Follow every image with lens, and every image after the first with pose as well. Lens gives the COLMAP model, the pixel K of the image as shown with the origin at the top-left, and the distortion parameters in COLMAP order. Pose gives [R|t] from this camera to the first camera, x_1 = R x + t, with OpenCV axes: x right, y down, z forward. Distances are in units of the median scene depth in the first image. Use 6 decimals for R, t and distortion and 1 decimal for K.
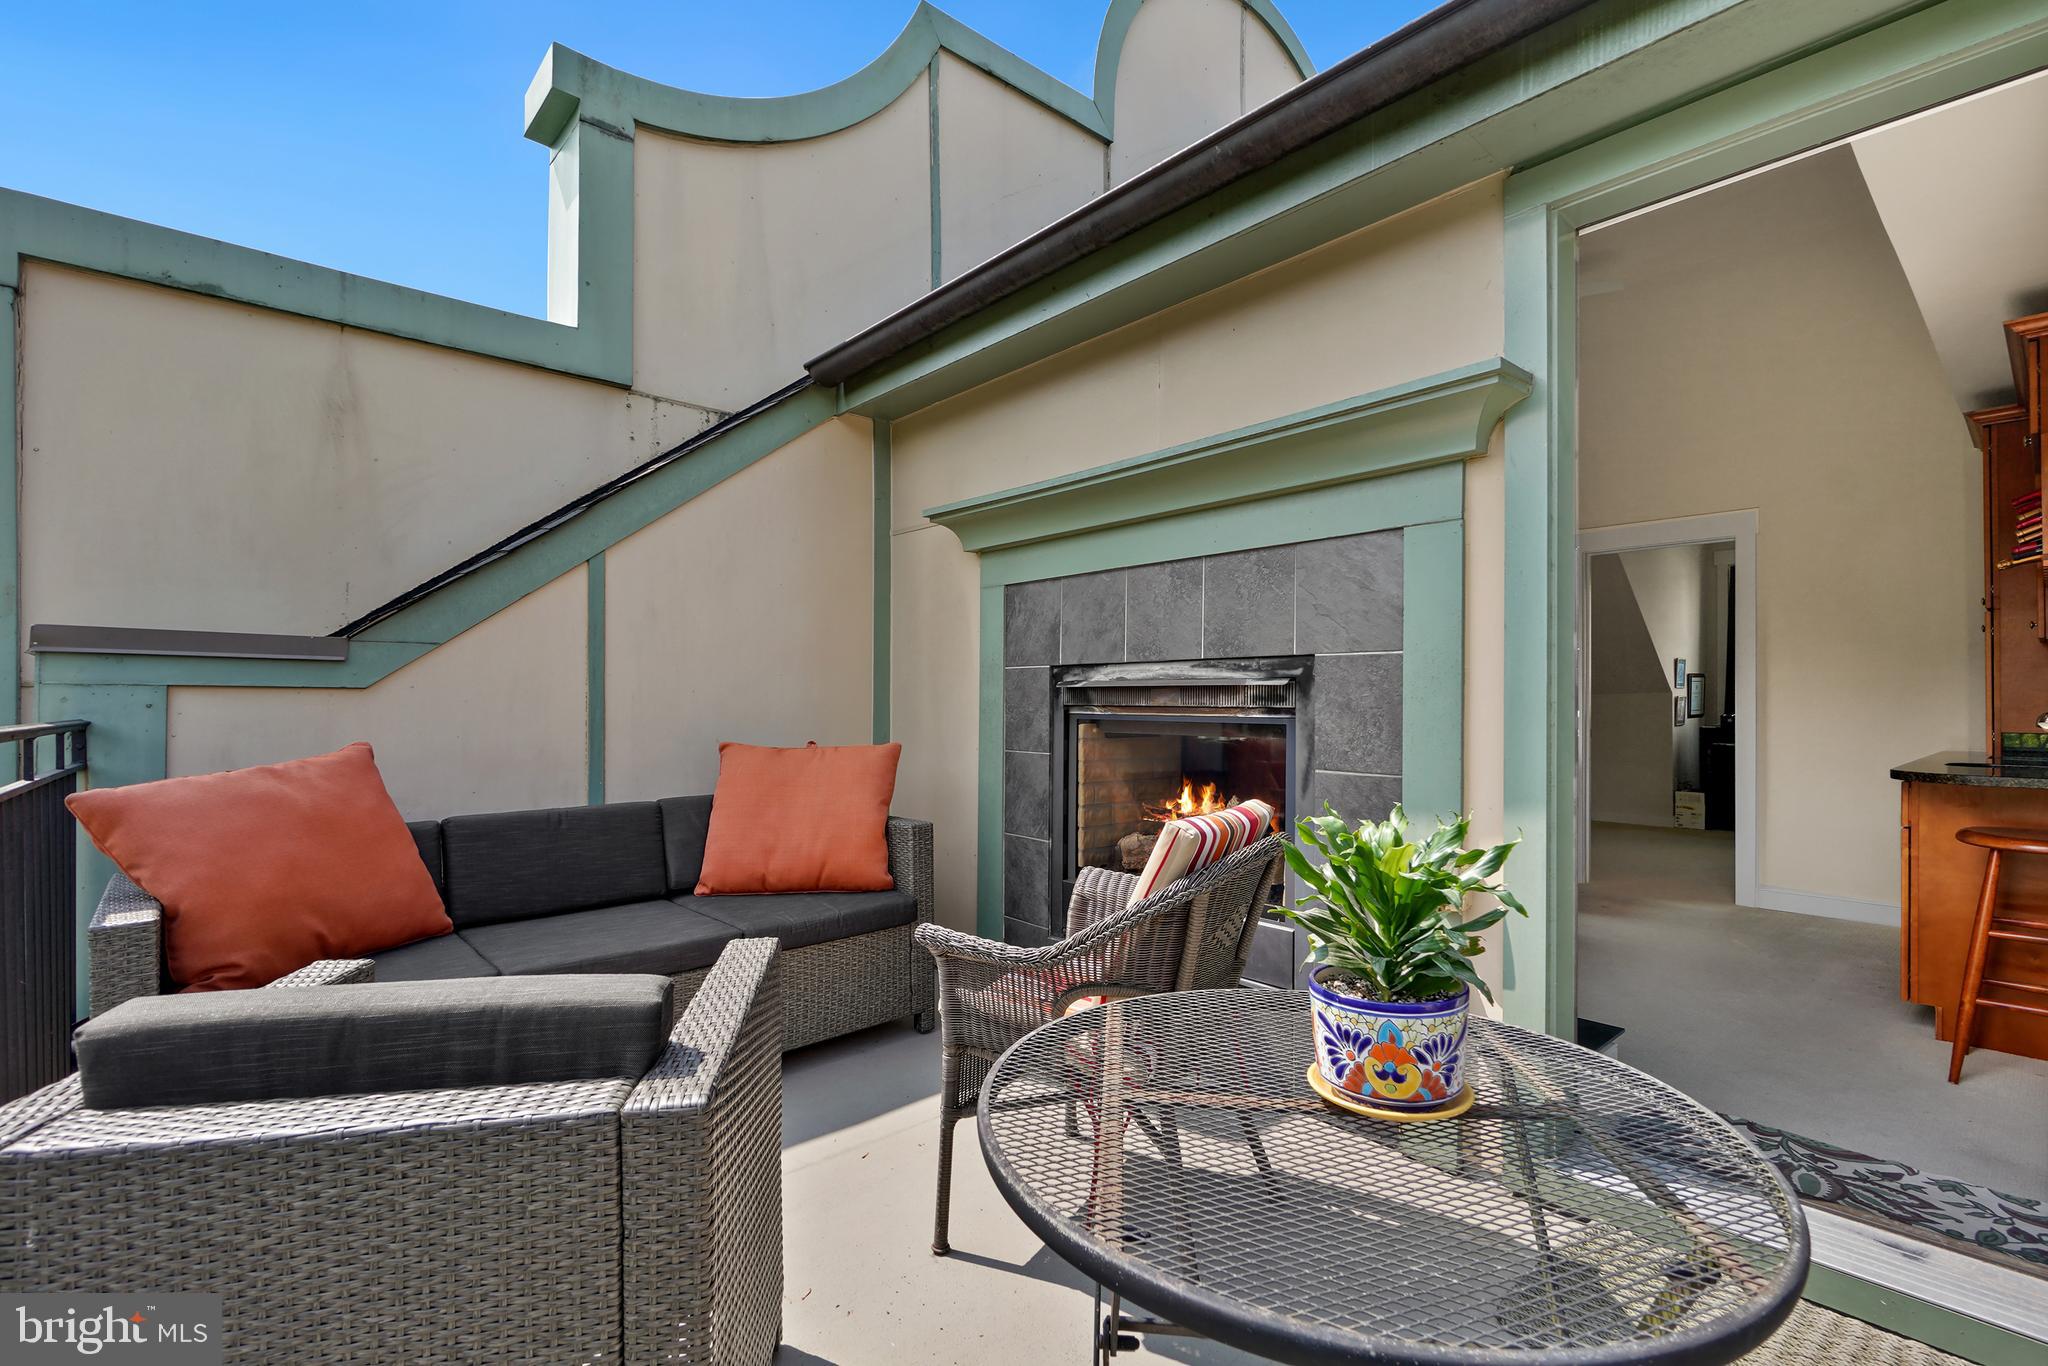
lens RADIAL K [[928.0, 0, 1027.6], [0, 928.0, 689.7], [0, 0, 1]] dist [-0.000777, -0.000203]
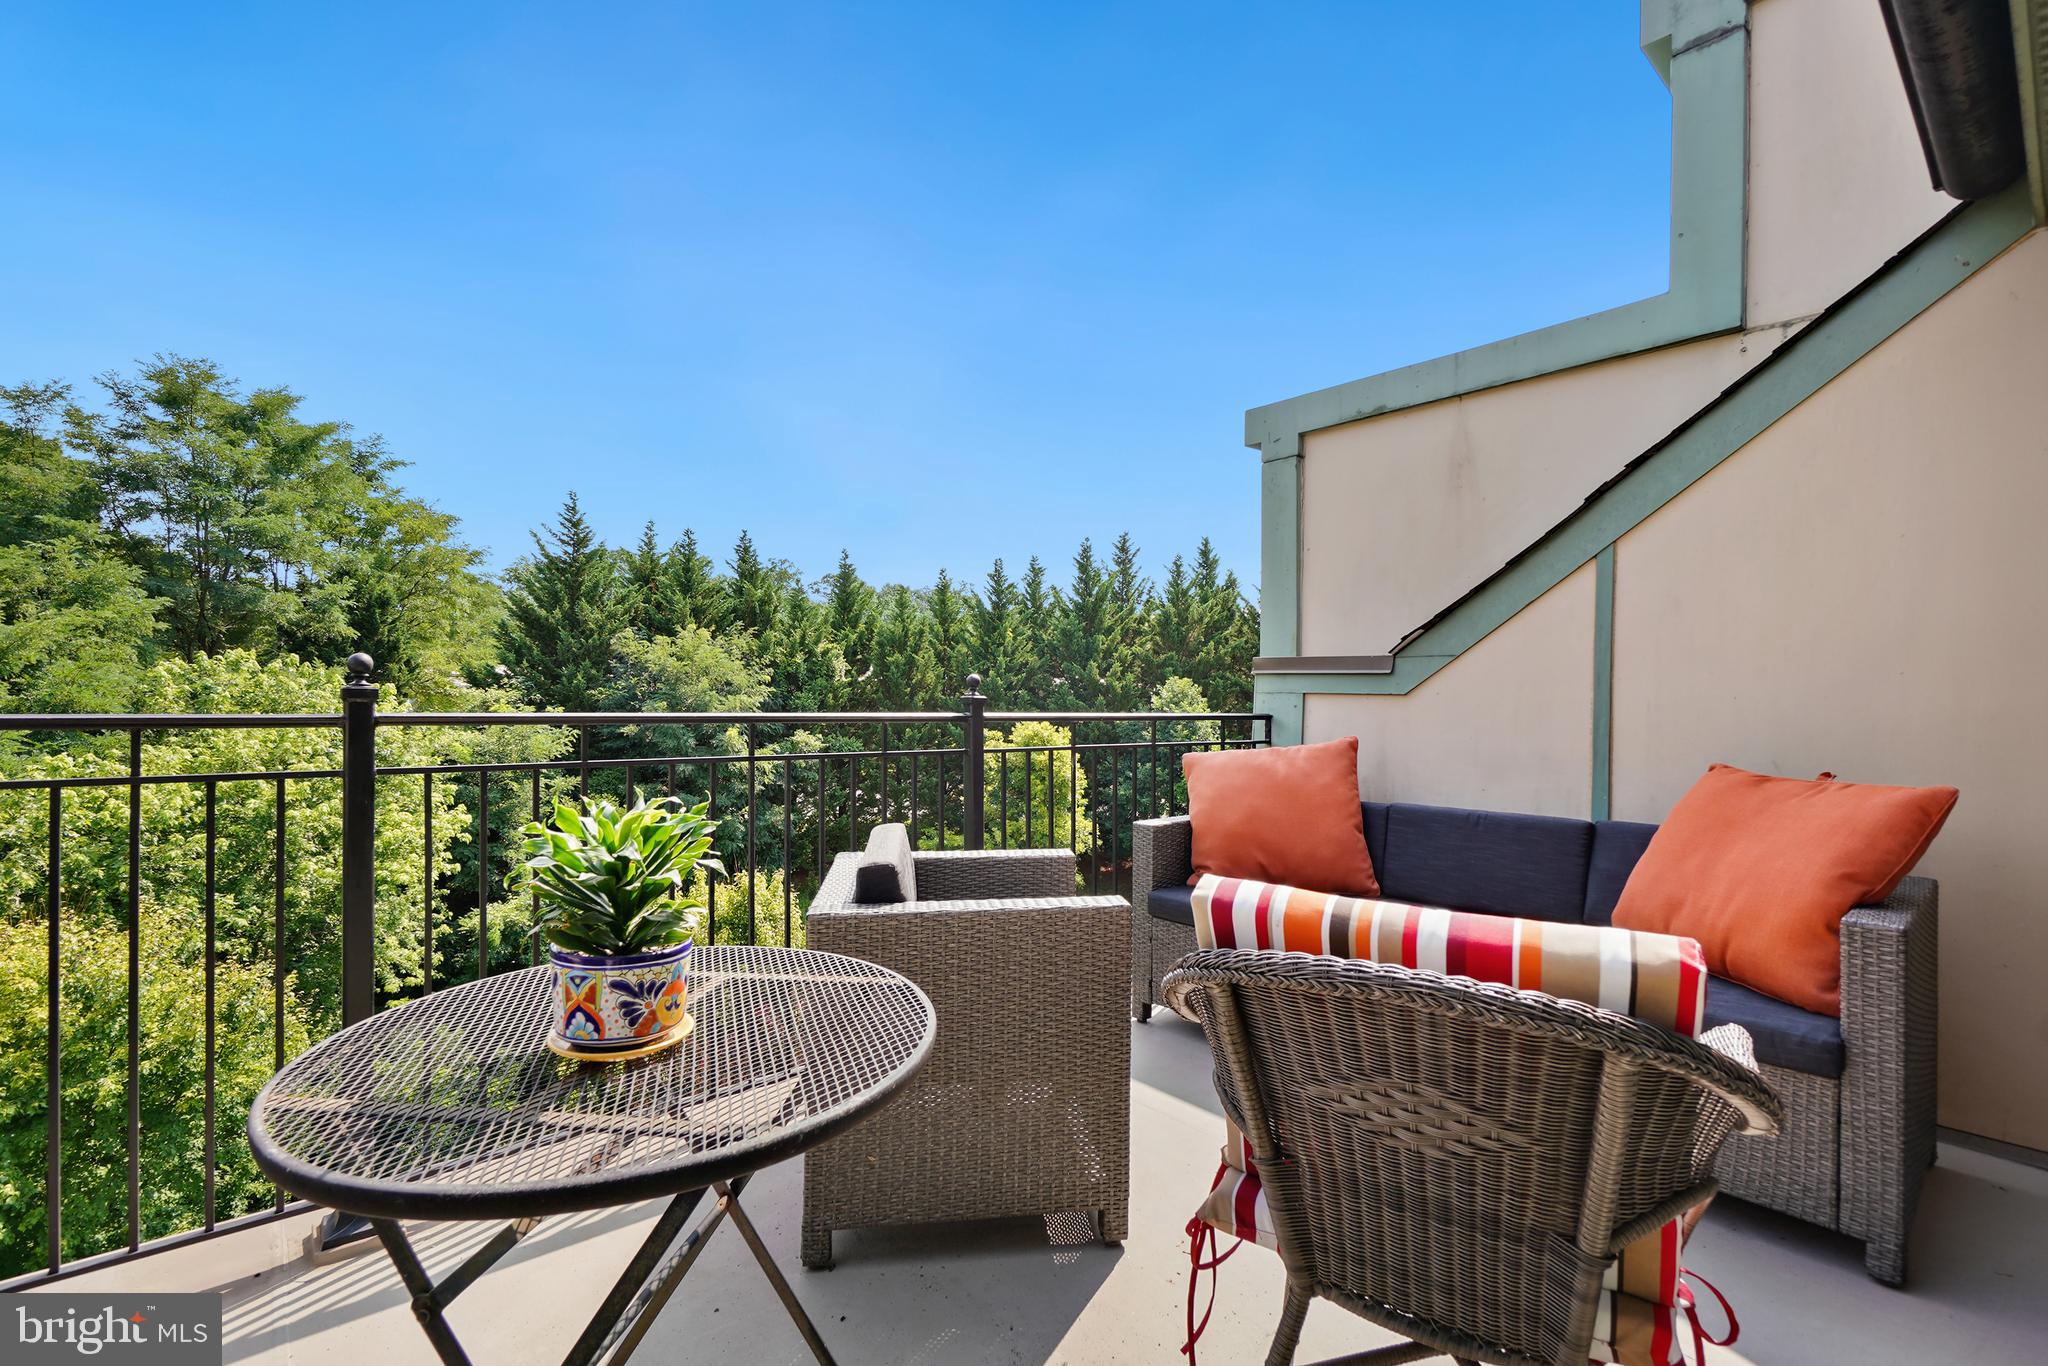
lens RADIAL K [[928.0, 0, 1043.1], [0, 928.0, 691.4], [0, 0, 1]] dist [-0.000777, -0.000203]
pose [[-0.026156, -0.005857, -0.999641, 0.491126], [-0.000925, 0.999983, -0.005834, 0.001643], [0.999657, 0.000772, -0.026160, 0.489588]]
